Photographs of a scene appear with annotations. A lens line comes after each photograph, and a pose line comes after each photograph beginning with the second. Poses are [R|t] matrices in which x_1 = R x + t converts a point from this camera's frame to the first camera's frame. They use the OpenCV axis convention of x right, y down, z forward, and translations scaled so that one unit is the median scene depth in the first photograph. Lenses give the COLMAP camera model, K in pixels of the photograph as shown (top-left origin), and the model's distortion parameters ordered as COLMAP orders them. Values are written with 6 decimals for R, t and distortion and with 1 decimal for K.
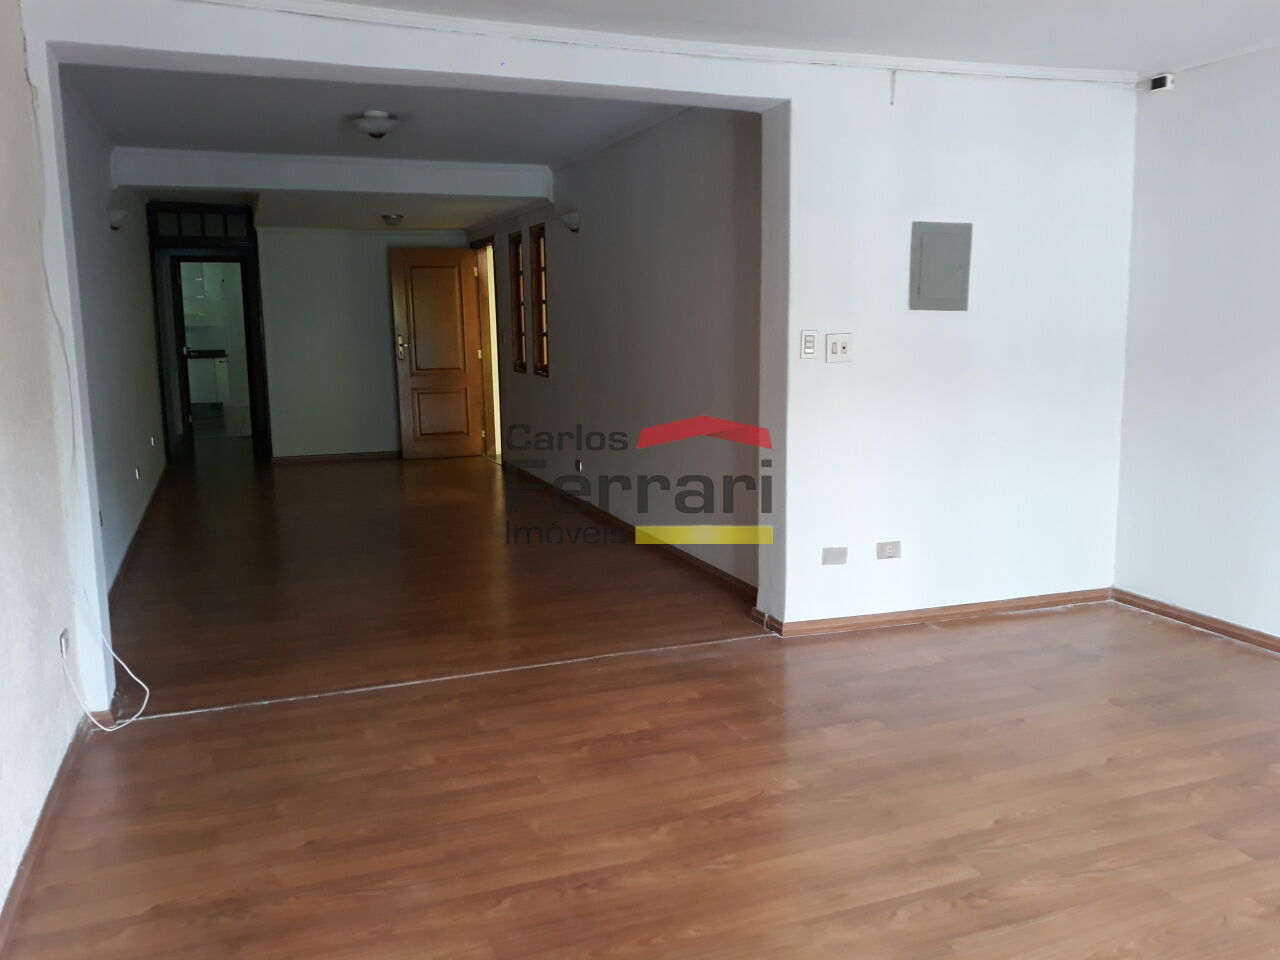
lens RADIAL K [[1059.6, 0, 628.4], [0, 1059.6, 486.7], [0, 0, 1]] dist [0.064398, -0.092095]
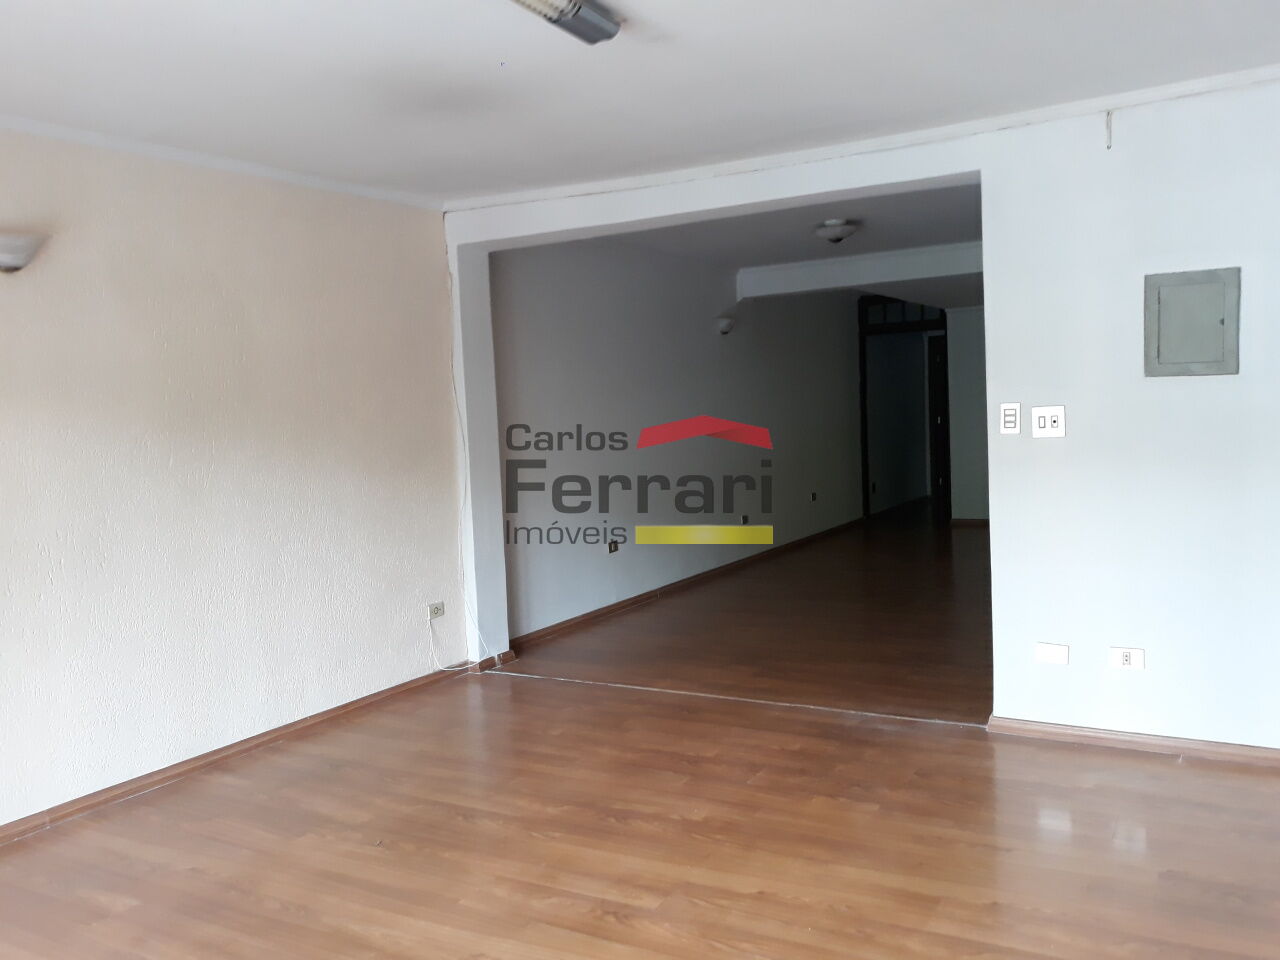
lens RADIAL K [[1059.6, 0, 621.9], [0, 1059.6, 482.9], [0, 0, 1]] dist [0.064398, -0.092095]
pose [[0.624887, 0.039146, -0.779733, 0.798104], [-0.089202, 0.995782, -0.021496, -0.031013], [0.775602, 0.082986, 0.625743, 0.177671]]
